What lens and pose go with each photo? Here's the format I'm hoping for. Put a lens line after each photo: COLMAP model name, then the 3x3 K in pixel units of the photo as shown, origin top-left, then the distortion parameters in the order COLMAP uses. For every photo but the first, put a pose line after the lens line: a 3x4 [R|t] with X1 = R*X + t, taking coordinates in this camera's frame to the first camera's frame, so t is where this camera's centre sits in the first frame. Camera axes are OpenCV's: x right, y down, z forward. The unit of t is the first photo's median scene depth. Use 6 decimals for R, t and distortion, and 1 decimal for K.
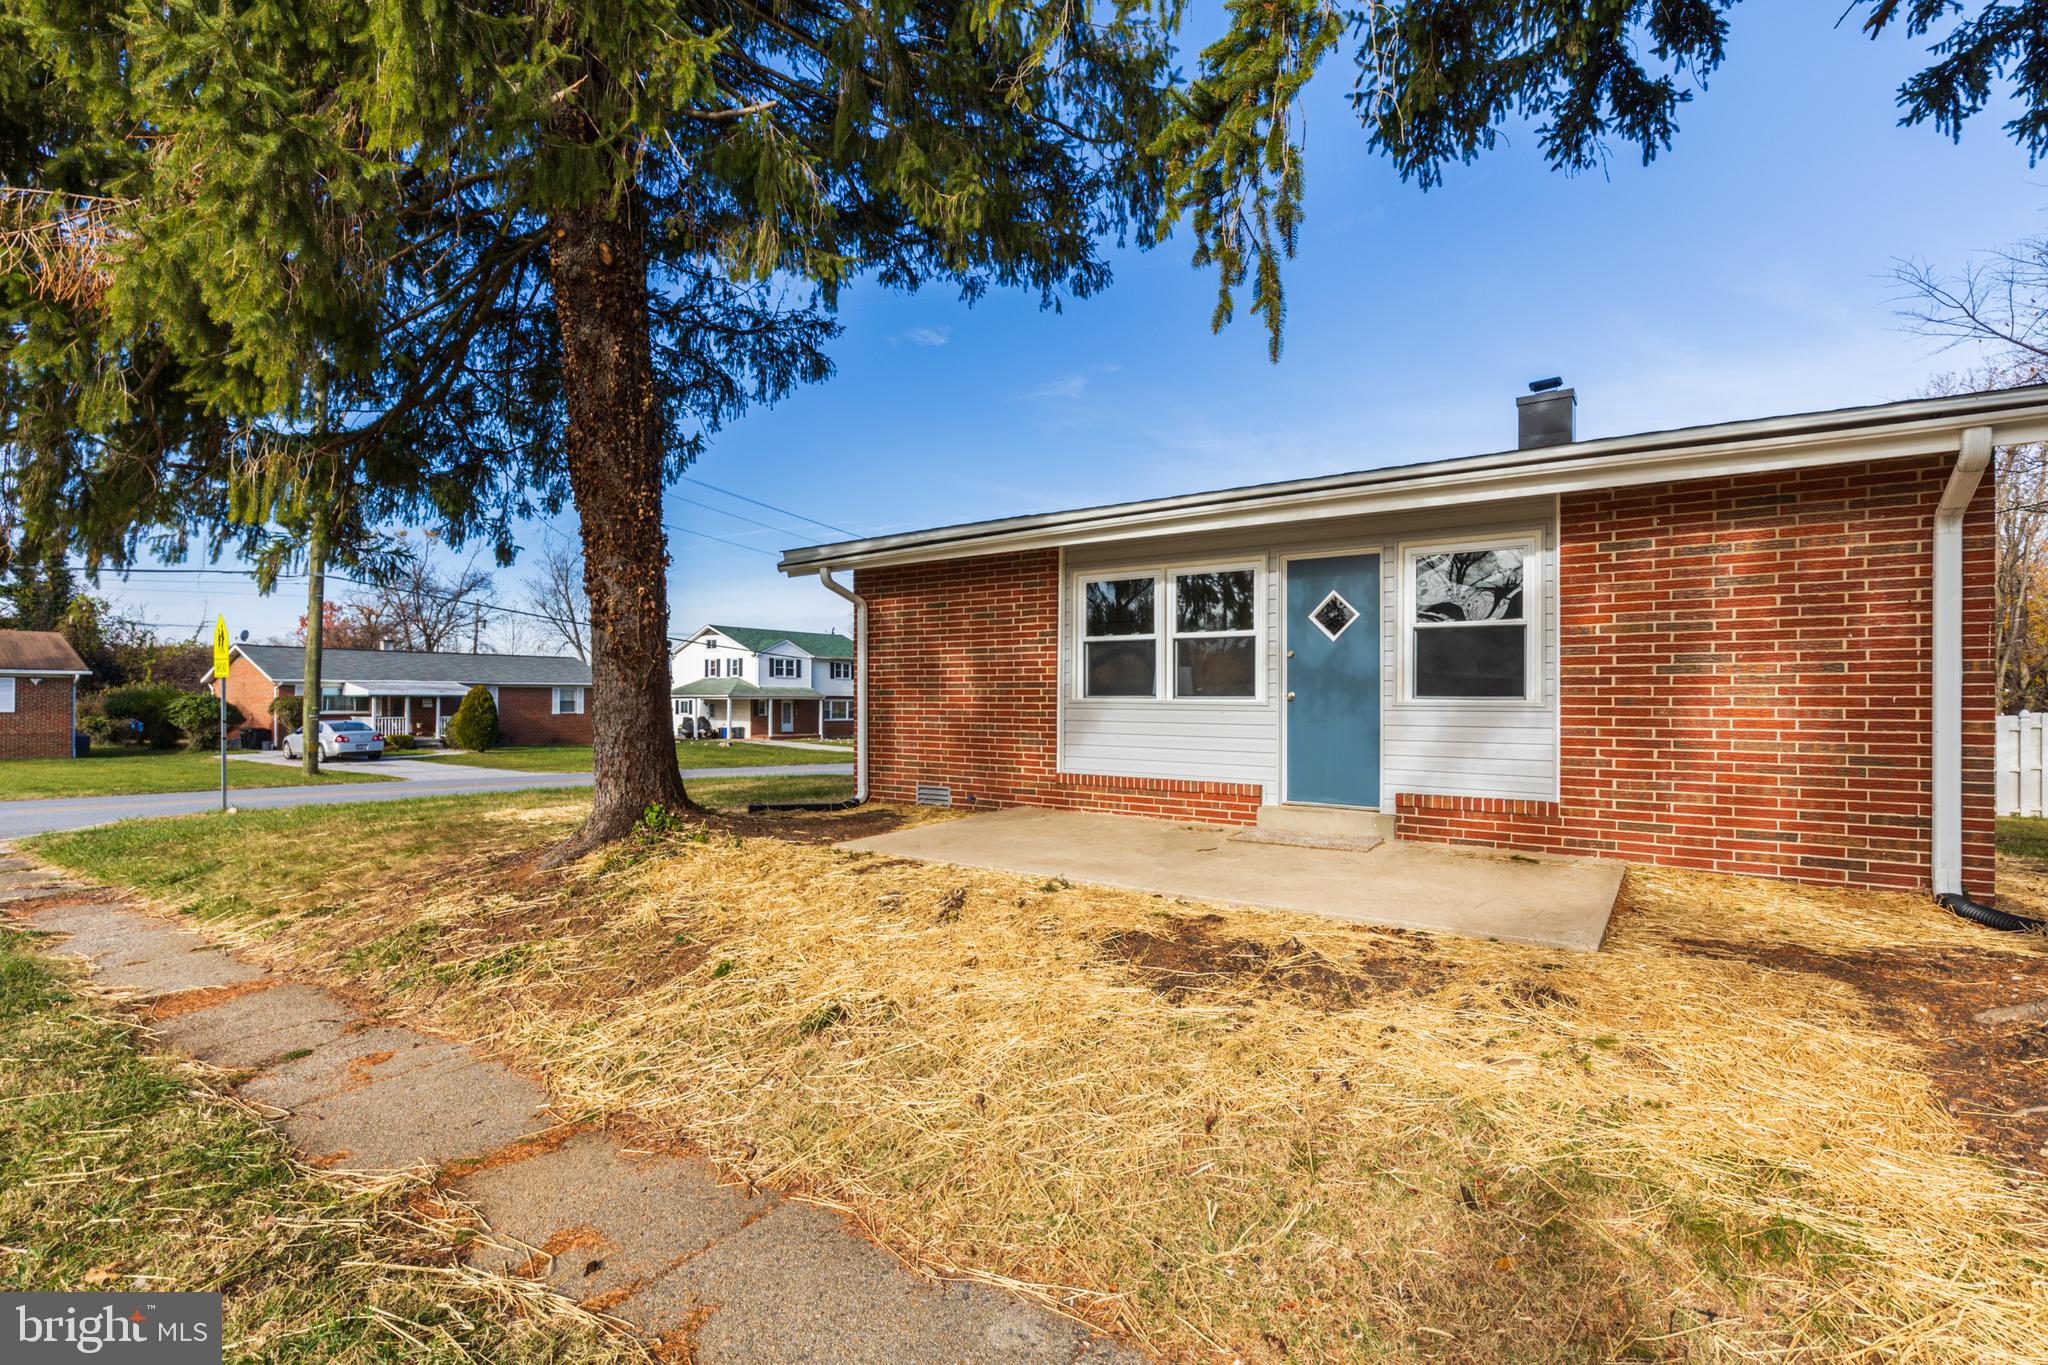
lens RADIAL K [[934.0, 0, 1031.6], [0, 934.0, 689.7], [0, 0, 1]] dist [0.009870, -0.000324]
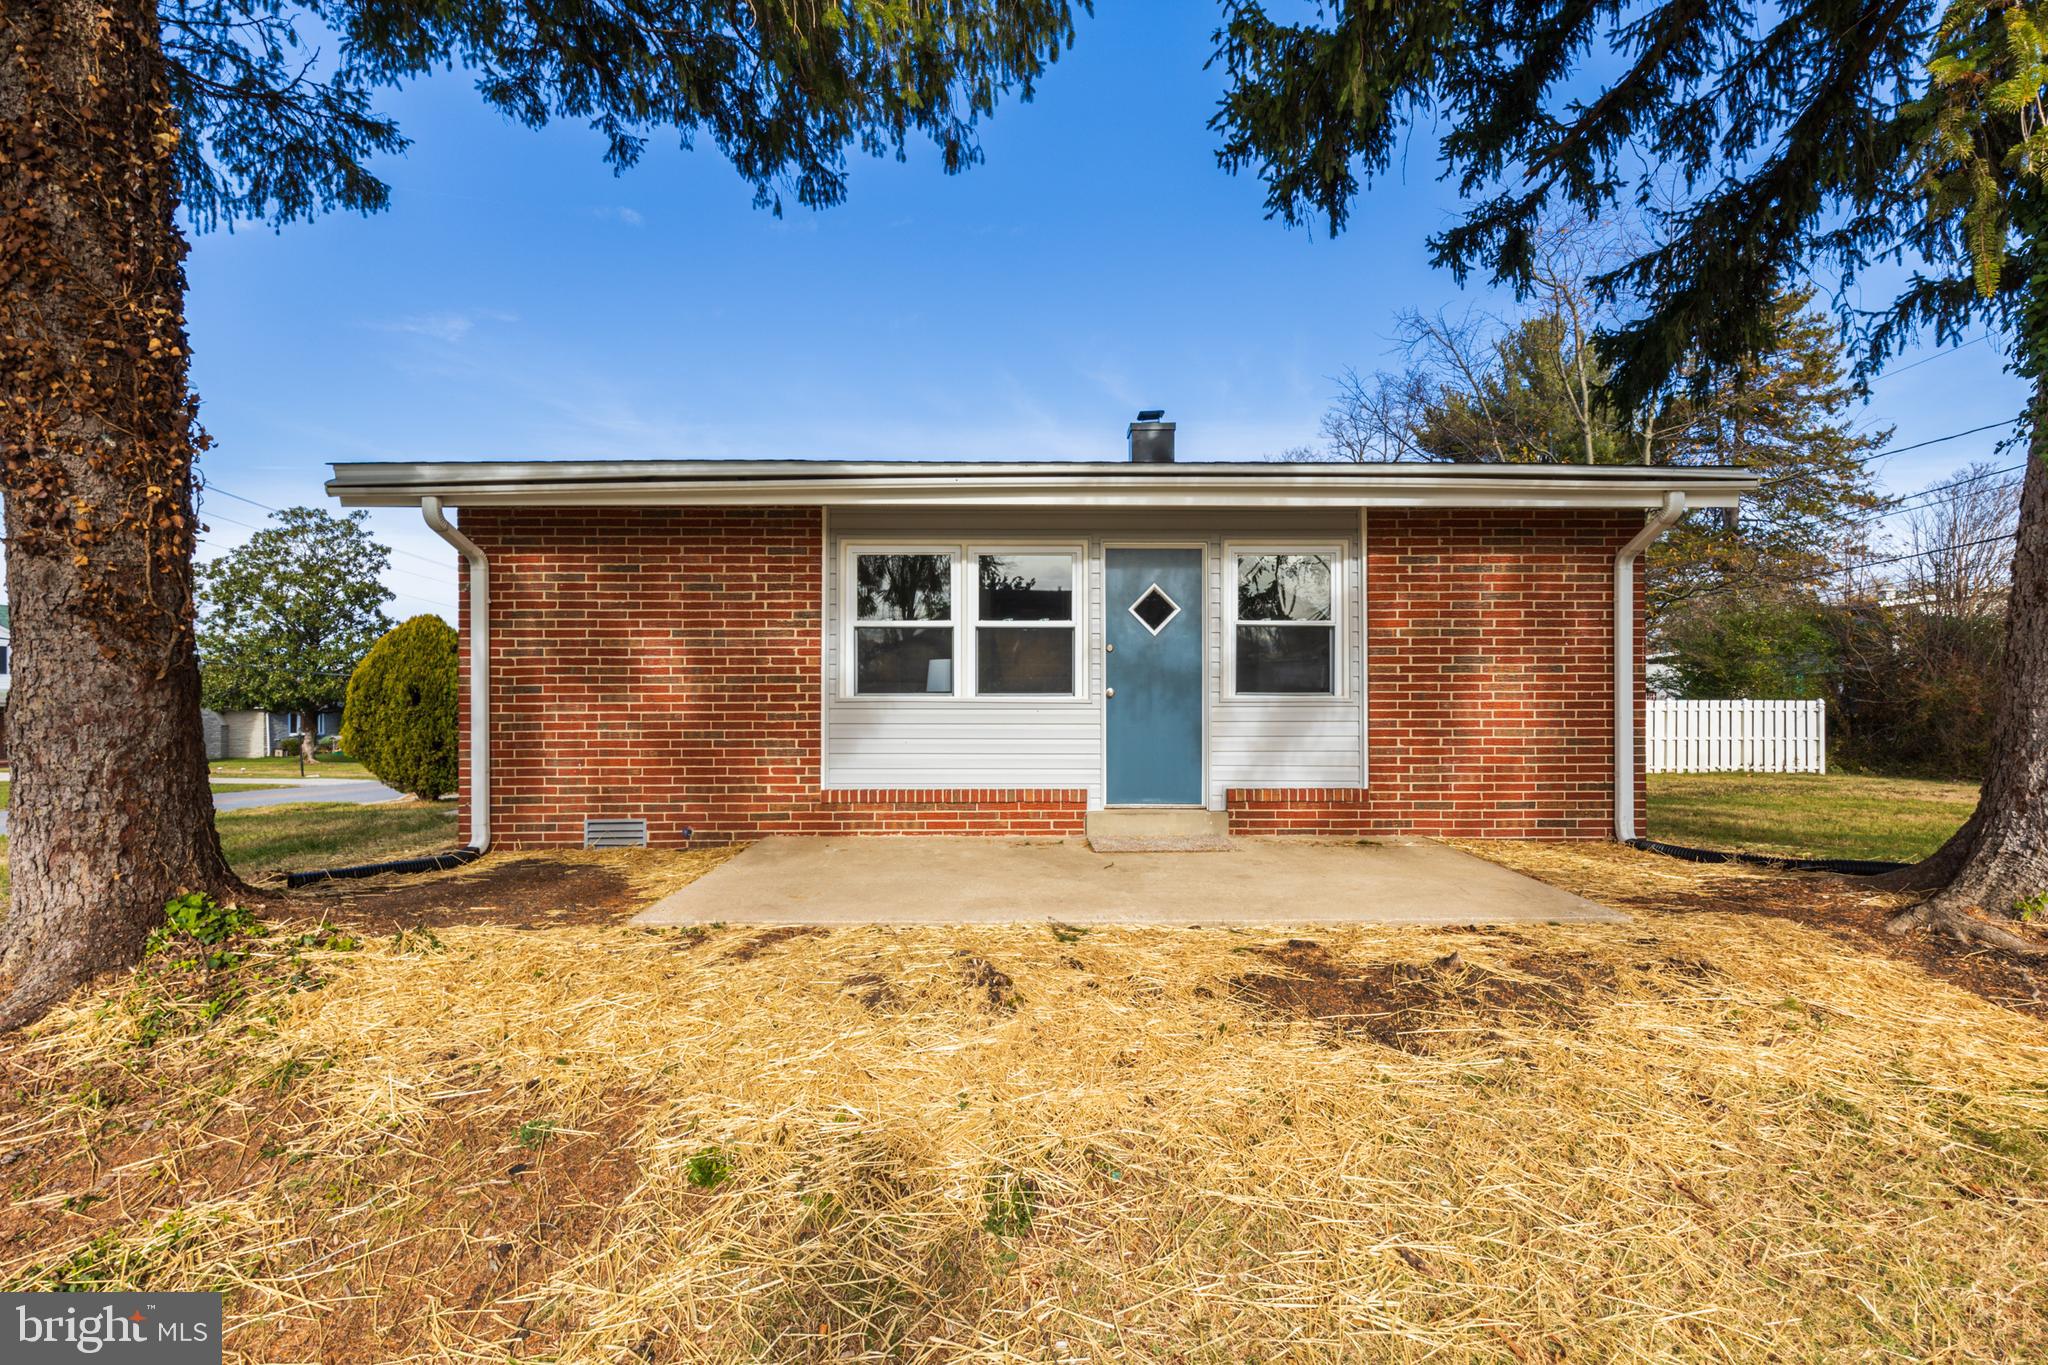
lens RADIAL K [[934.0, 0, 1041.6], [0, 934.0, 688.9], [0, 0, 1]] dist [0.009870, -0.000324]
pose [[0.810705, 0.003385, 0.585445, -0.331844], [-0.001050, 0.999990, -0.004328, 0.007195], [-0.585454, 0.002894, 0.810701, 0.282546]]
